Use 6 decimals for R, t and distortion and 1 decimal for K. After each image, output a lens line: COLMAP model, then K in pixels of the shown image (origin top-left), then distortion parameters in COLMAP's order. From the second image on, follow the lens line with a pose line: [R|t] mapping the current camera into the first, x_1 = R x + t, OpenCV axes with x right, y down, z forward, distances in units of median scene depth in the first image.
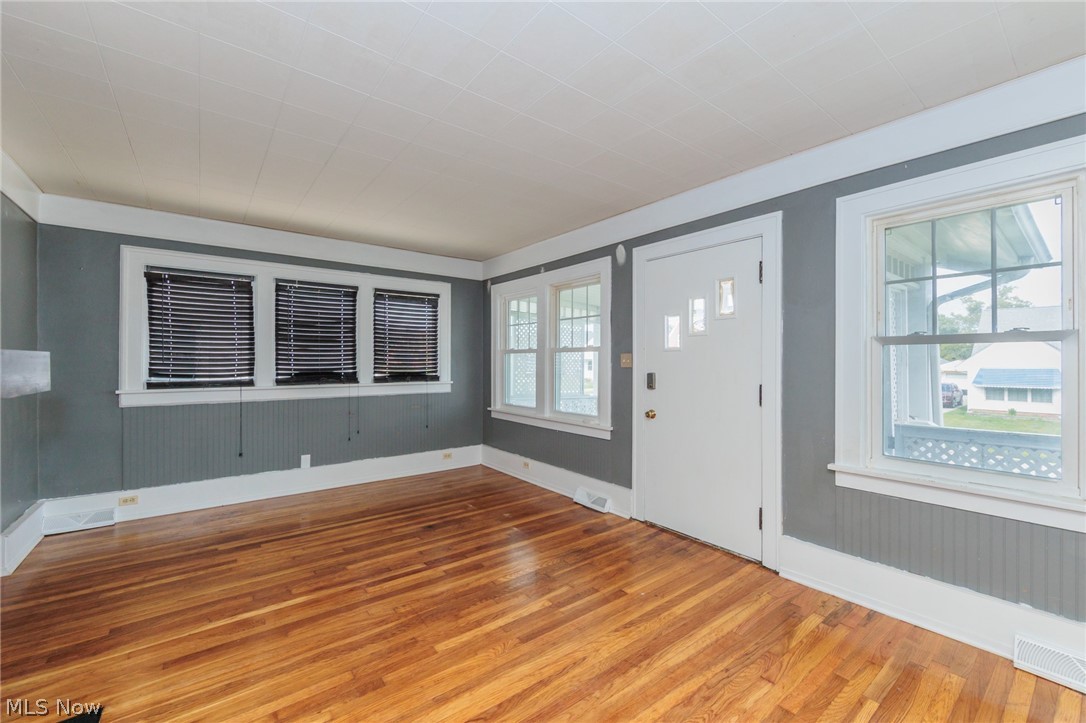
lens RADIAL K [[440.5, 0, 549.2], [0, 440.5, 364.3], [0, 0, 1]] dist [-0.001603, -0.000127]
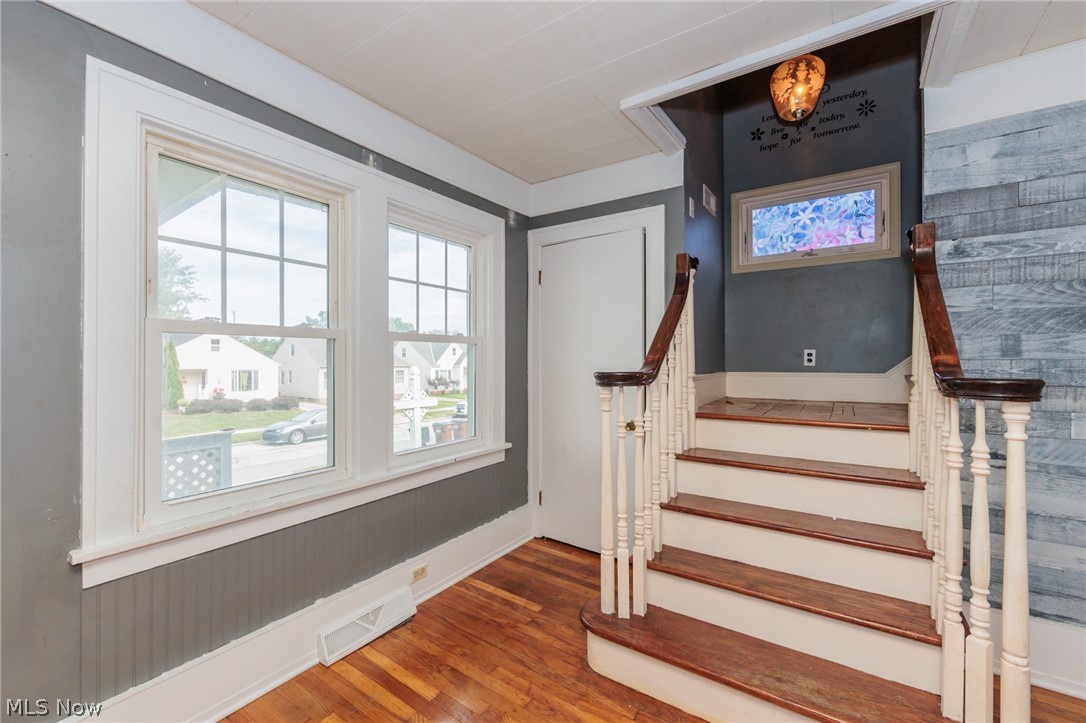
lens RADIAL K [[440.5, 0, 549.2], [0, 440.5, 364.3], [0, 0, 1]] dist [-0.001603, -0.000127]
pose [[-0.321541, -0.017111, 0.946741, -0.557183], [0.004396, 0.999799, 0.019563, -0.010043], [-0.946885, 0.010452, -0.321401, 1.047399]]
